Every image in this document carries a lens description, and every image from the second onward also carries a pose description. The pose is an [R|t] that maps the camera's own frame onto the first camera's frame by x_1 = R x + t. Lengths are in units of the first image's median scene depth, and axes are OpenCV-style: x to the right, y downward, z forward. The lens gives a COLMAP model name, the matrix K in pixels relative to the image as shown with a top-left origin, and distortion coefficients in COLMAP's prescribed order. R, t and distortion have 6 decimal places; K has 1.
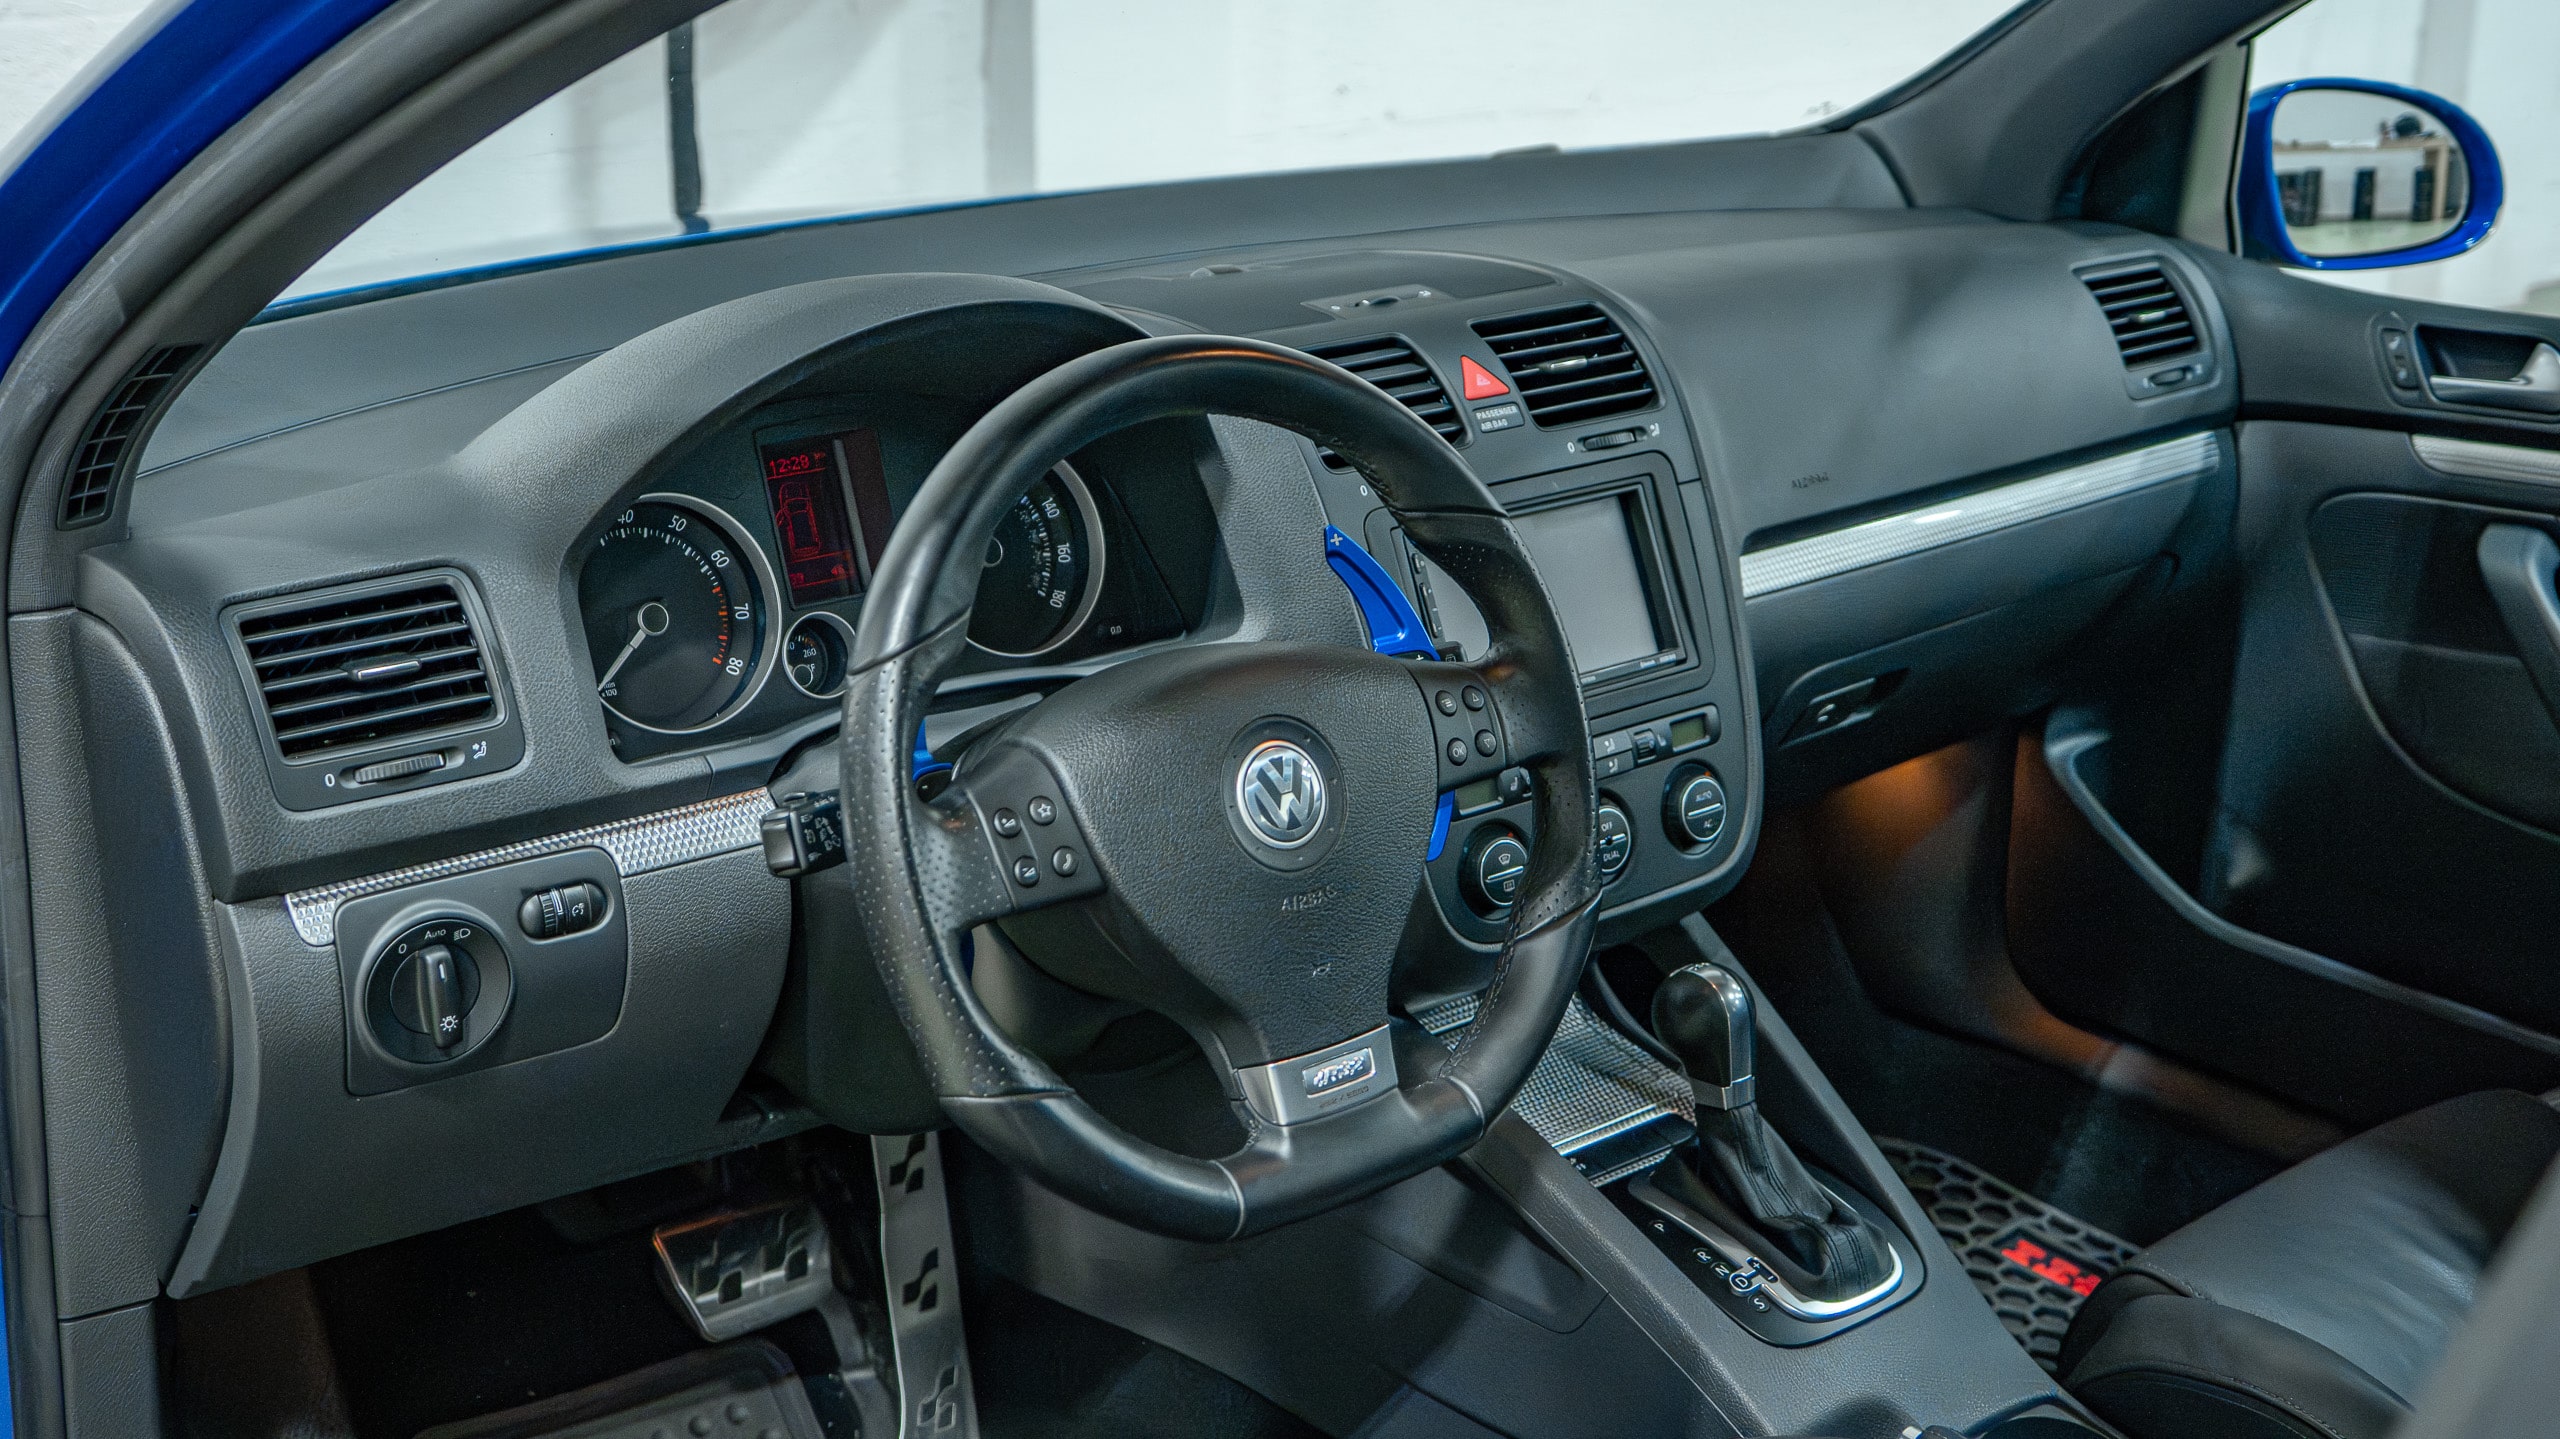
lens RADIAL K [[3159.5, 0, 1273.3], [0, 3159.5, 720.0], [0, 0, 1]] dist [-0.041781, 0.000000]
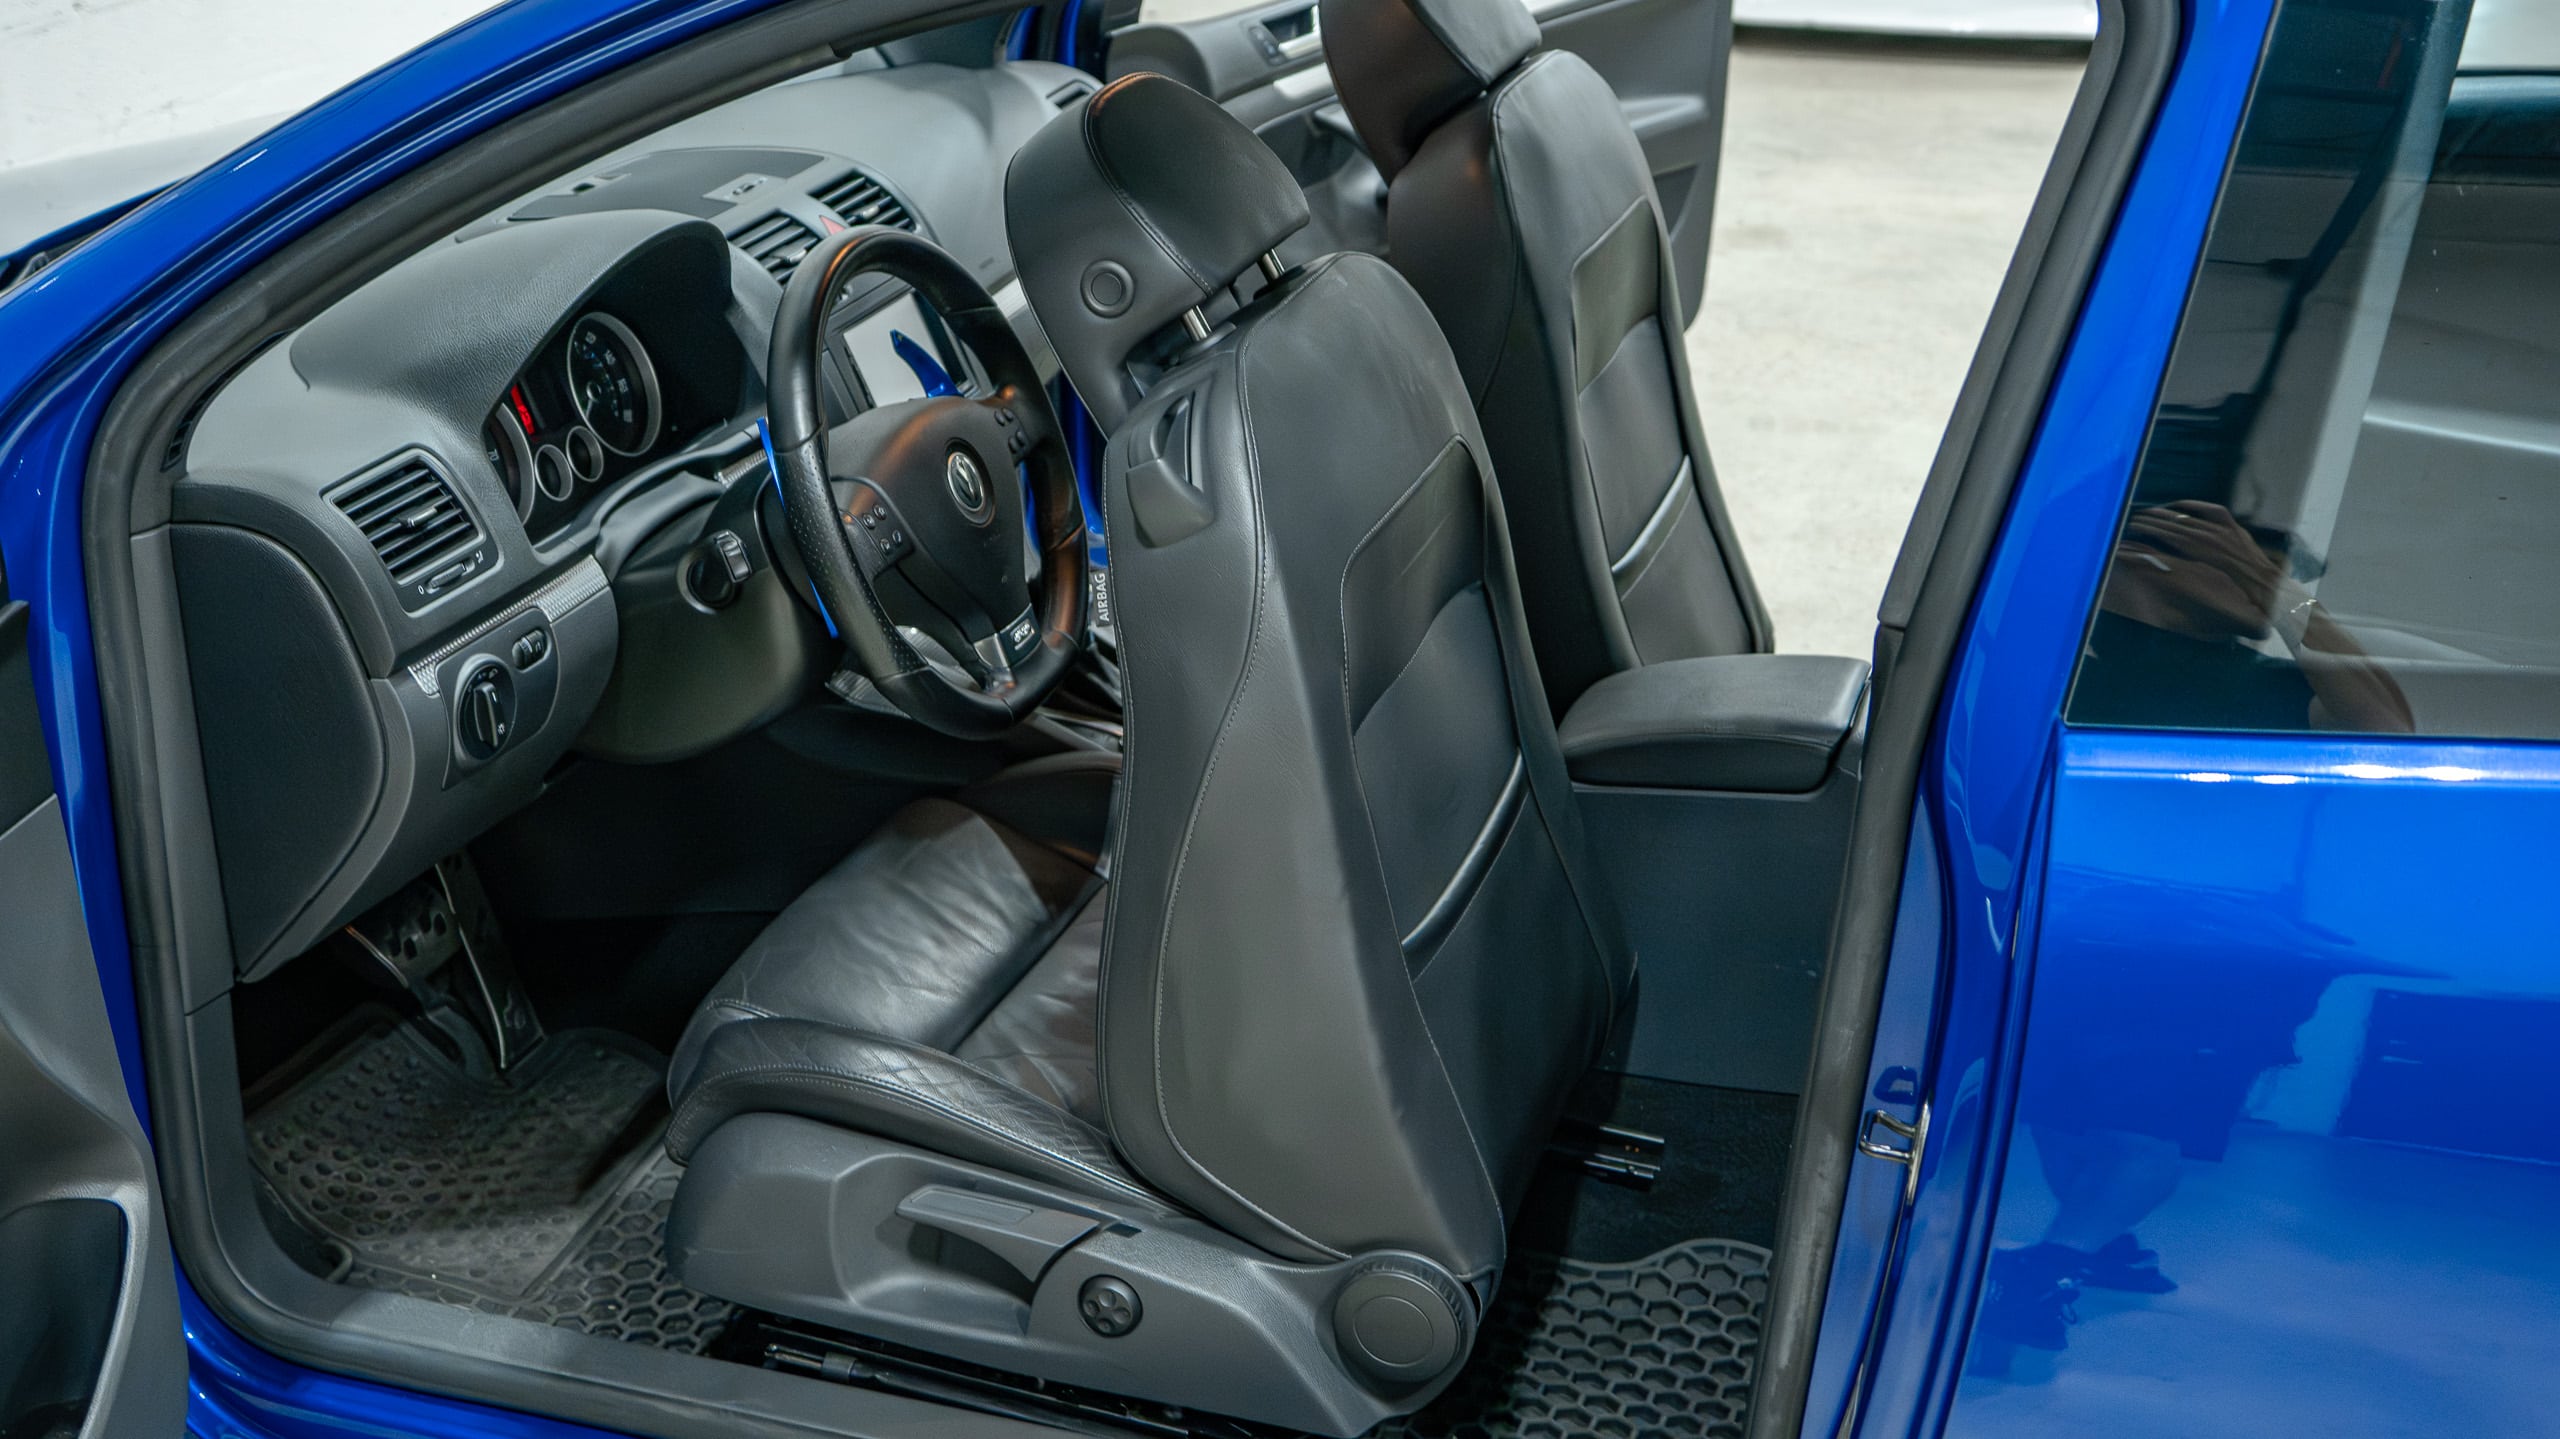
lens RADIAL K [[3159.5, 0, 1283.9], [0, 3159.5, 718.4], [0, 0, 1]] dist [-0.041781, 0.000000]
pose [[0.847269, -0.226683, 0.480364, -0.665227], [0.190403, 0.973877, 0.123737, -0.029130], [-0.495865, -0.013376, 0.868297, -0.556319]]
